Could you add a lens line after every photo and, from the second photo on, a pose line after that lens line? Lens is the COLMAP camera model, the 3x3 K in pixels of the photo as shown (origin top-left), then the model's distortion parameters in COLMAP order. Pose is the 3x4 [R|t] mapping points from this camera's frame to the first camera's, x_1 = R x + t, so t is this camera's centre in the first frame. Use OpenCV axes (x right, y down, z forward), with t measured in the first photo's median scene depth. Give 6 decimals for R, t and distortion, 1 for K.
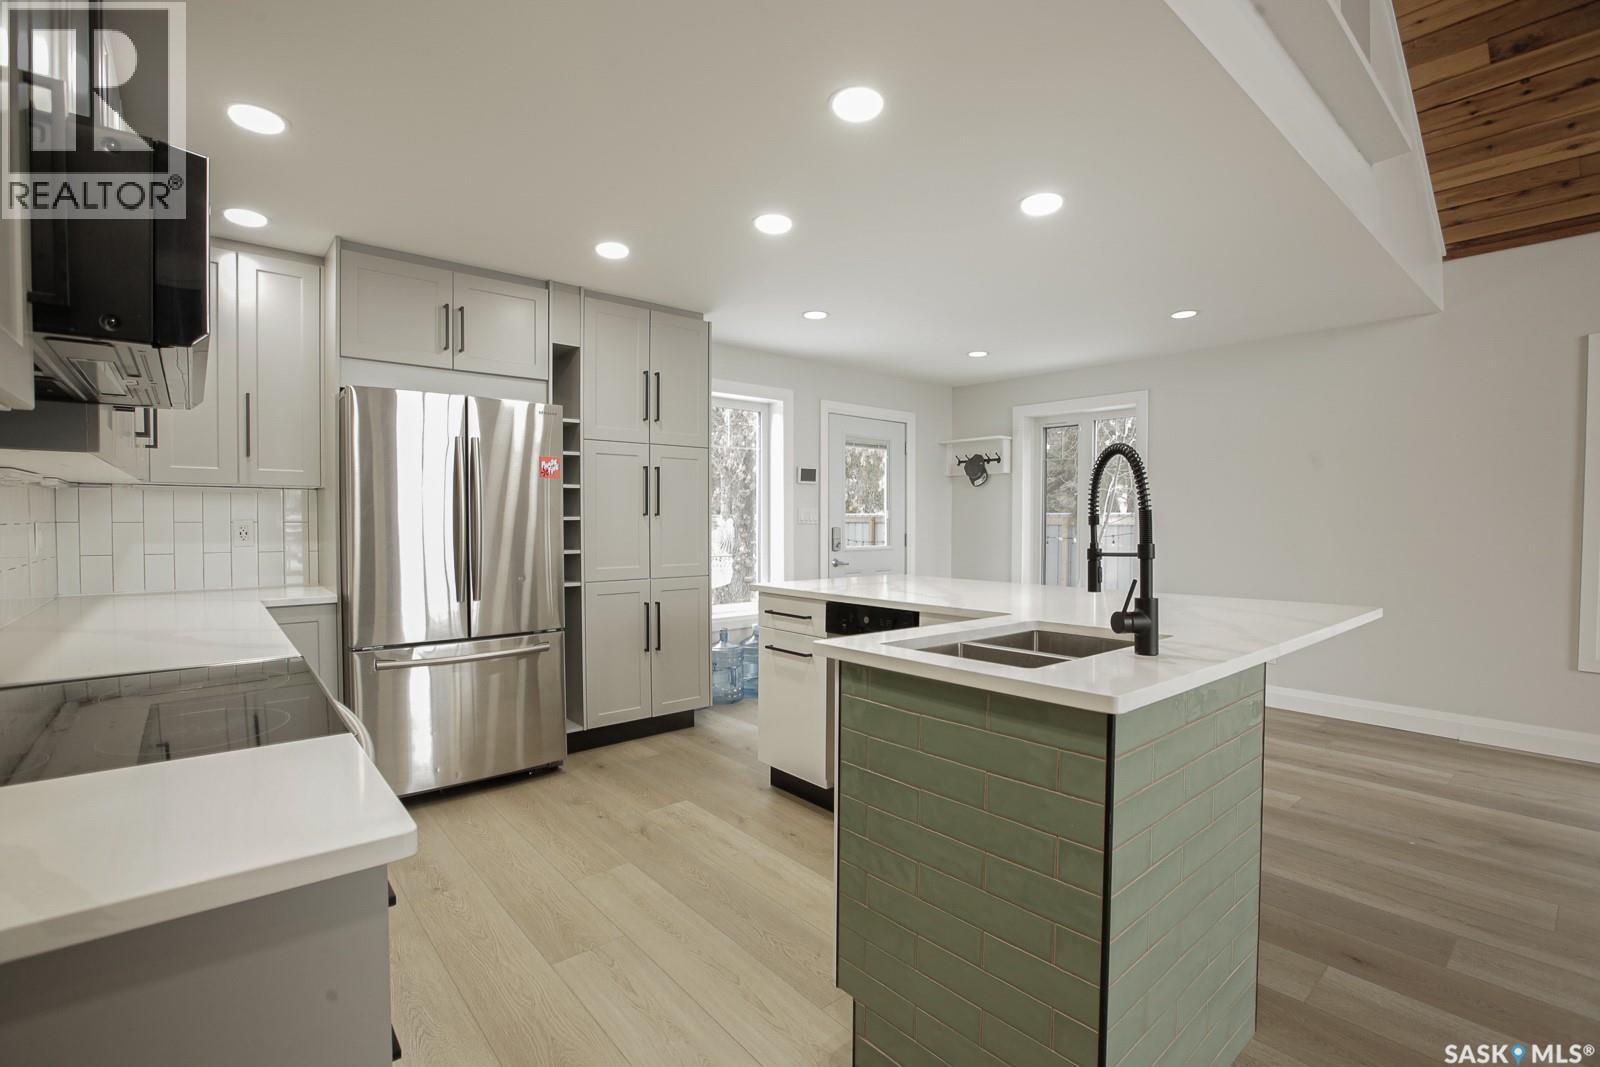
lens RADIAL K [[730.6, 0, 797.4], [0, 730.6, 536.4], [0, 0, 1]] dist [-0.058105, 0.024485]
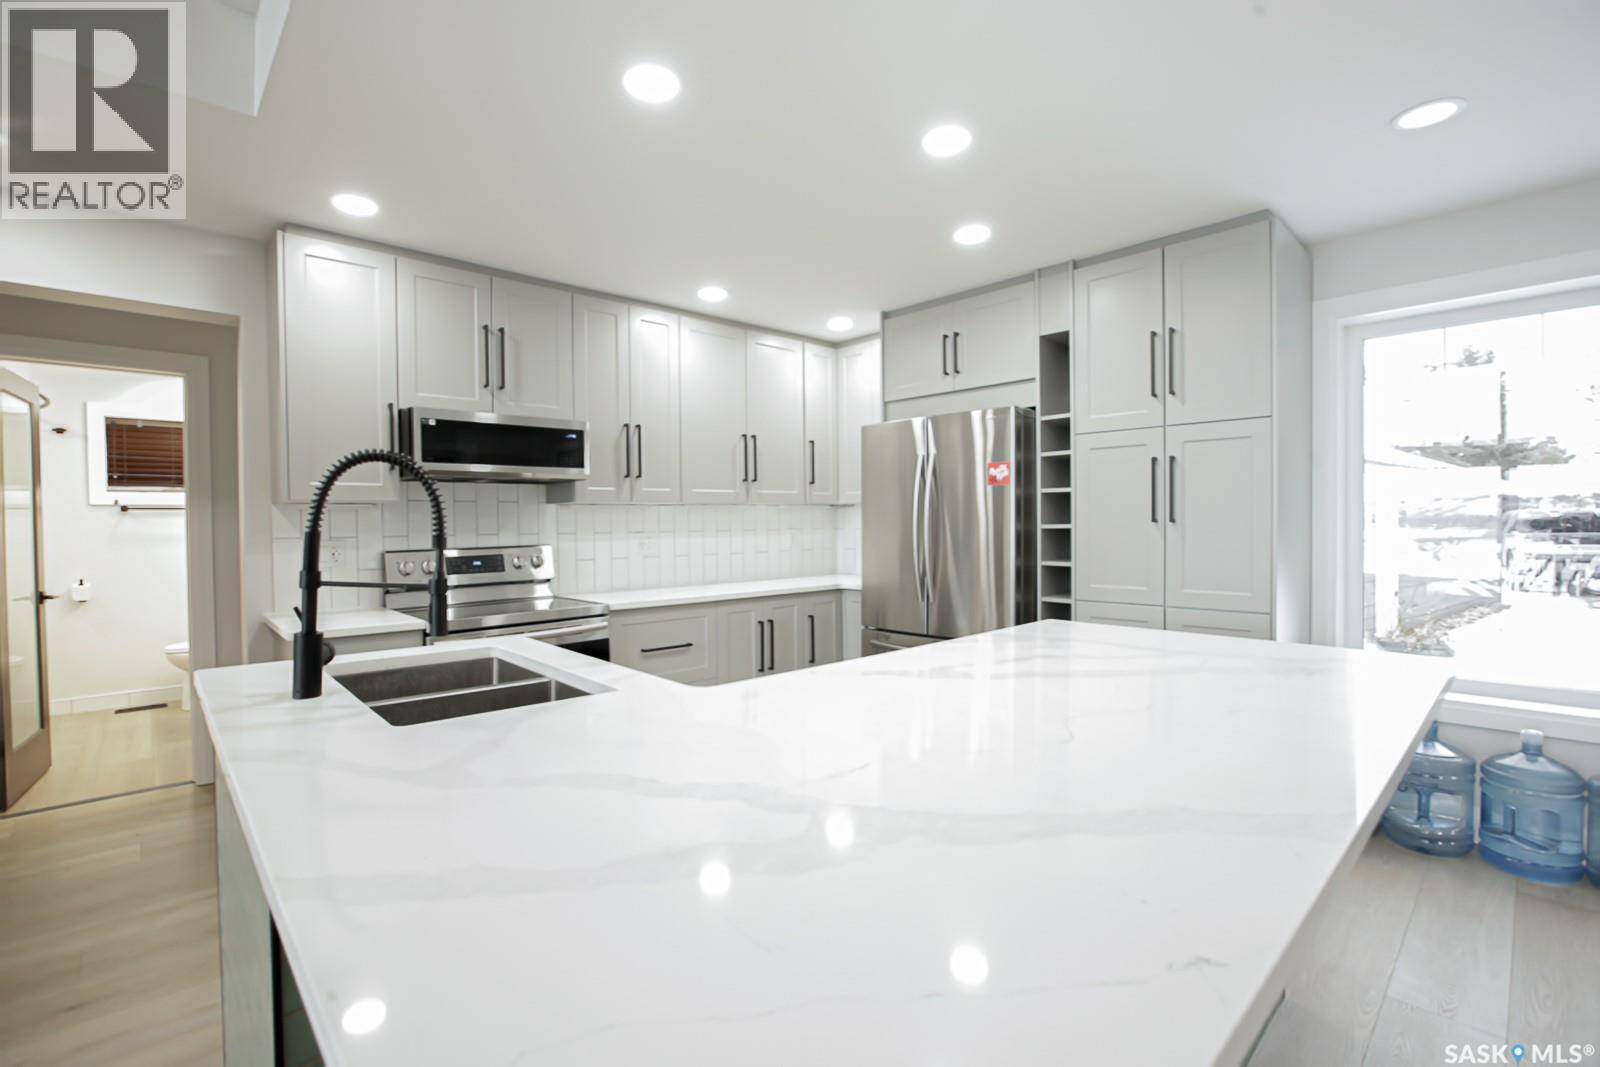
lens RADIAL K [[730.6, 0, 797.4], [0, 730.6, 536.4], [0, 0, 1]] dist [-0.058105, 0.024485]
pose [[0.056467, 0.016093, -0.998275, 0.517334], [-0.014876, 0.999773, 0.015275, -0.019885], [0.998294, 0.013988, 0.056694, 0.585190]]
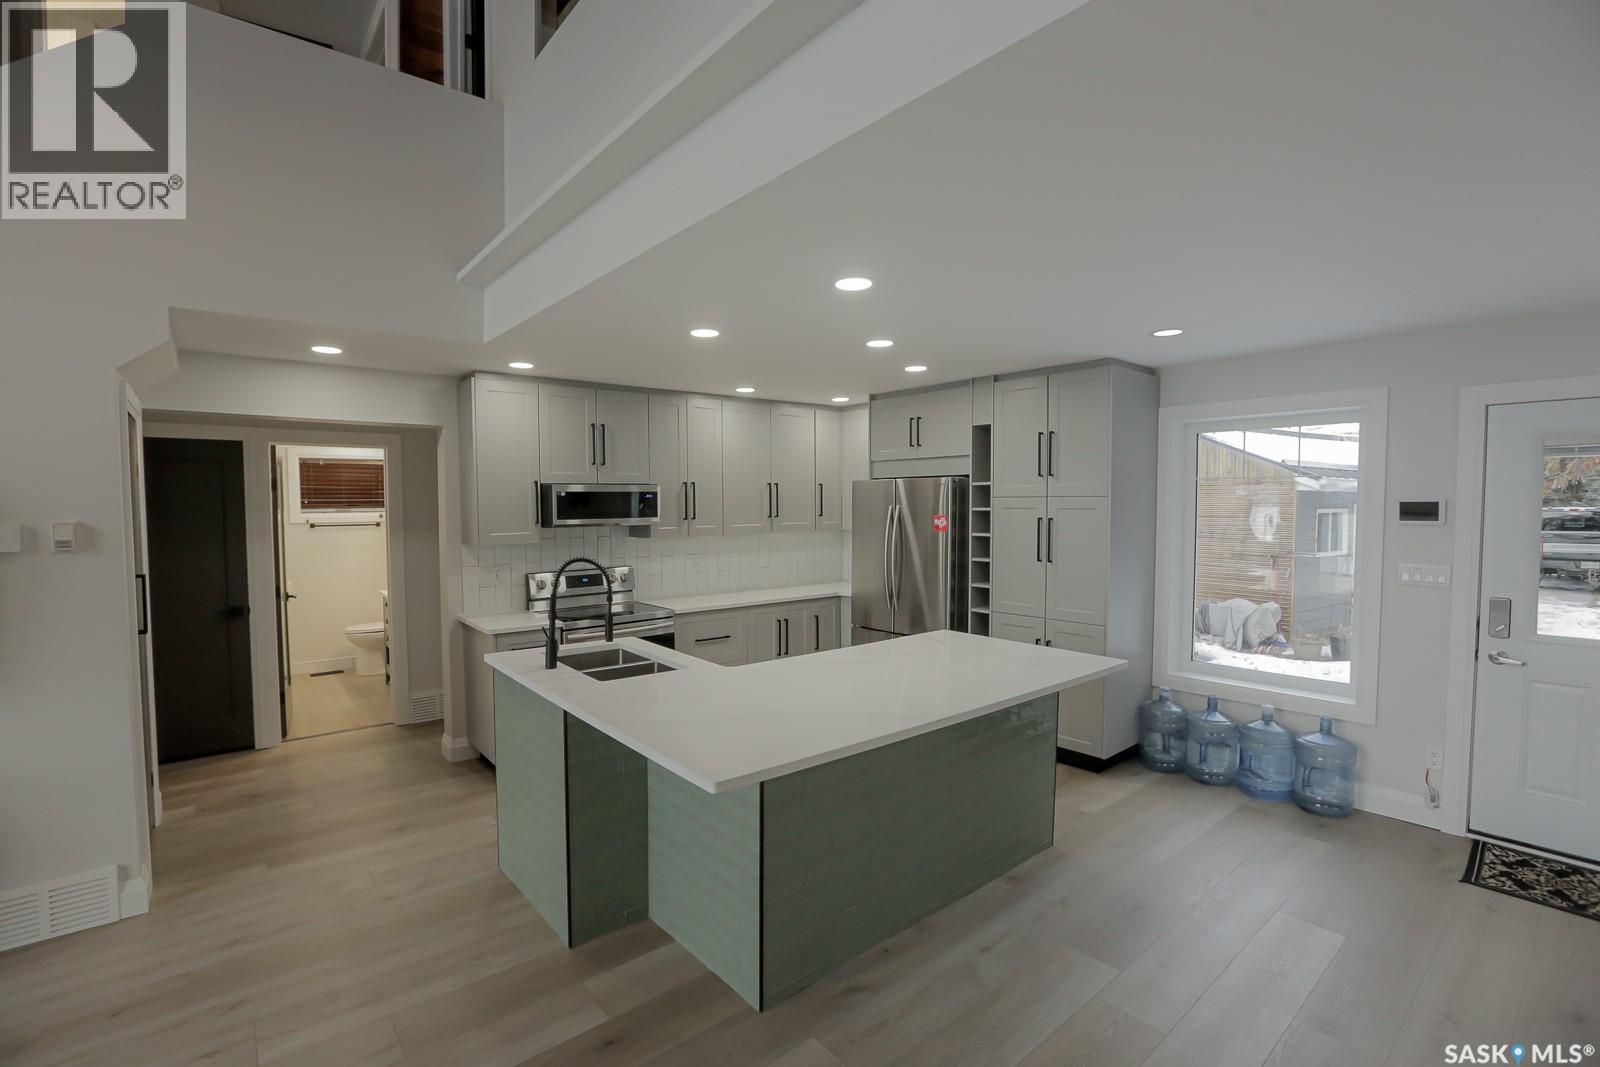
lens RADIAL K [[730.6, 0, 797.4], [0, 730.6, 536.4], [0, 0, 1]] dist [-0.058105, 0.024485]
pose [[-0.005457, 0.045074, -0.998969, 0.903037], [-0.021013, 0.998758, 0.045180, -0.109429], [0.999764, 0.021238, -0.004503, 0.630247]]
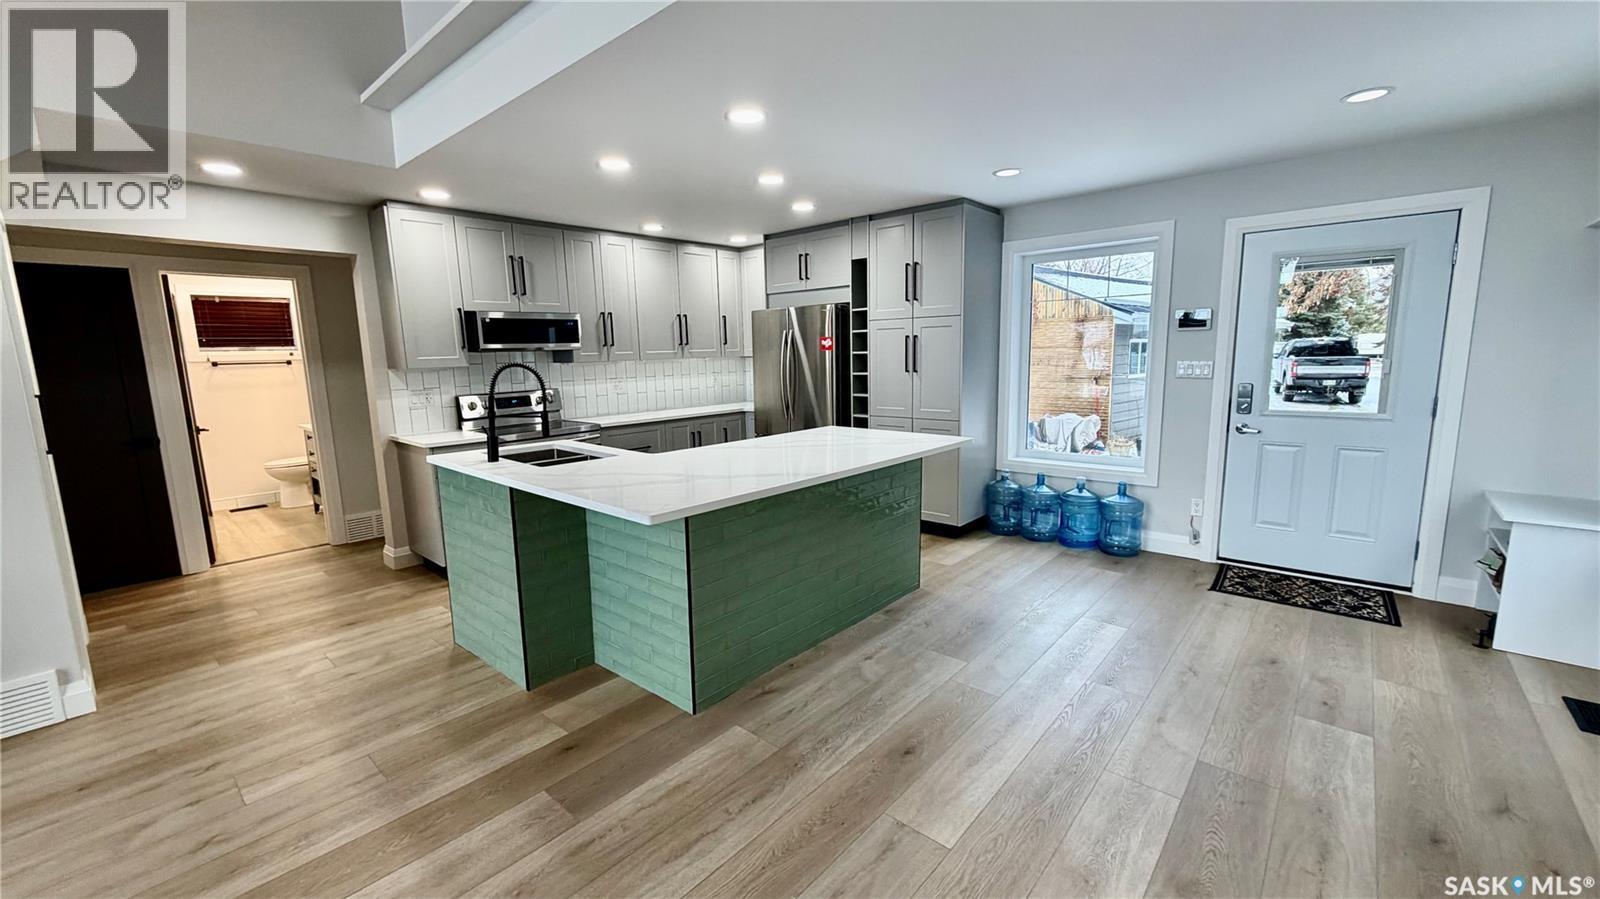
lens RADIAL K [[640.4, 0, 808.4], [0, 640.4, 449.2], [0, 0, 1]] dist [0.003817, 0.000209]
pose [[0.155491, 0.145492, -0.977064, 0.956471], [-0.002731, 0.989154, 0.146858, -0.061240], [0.987834, -0.020167, 0.154202, 0.626040]]
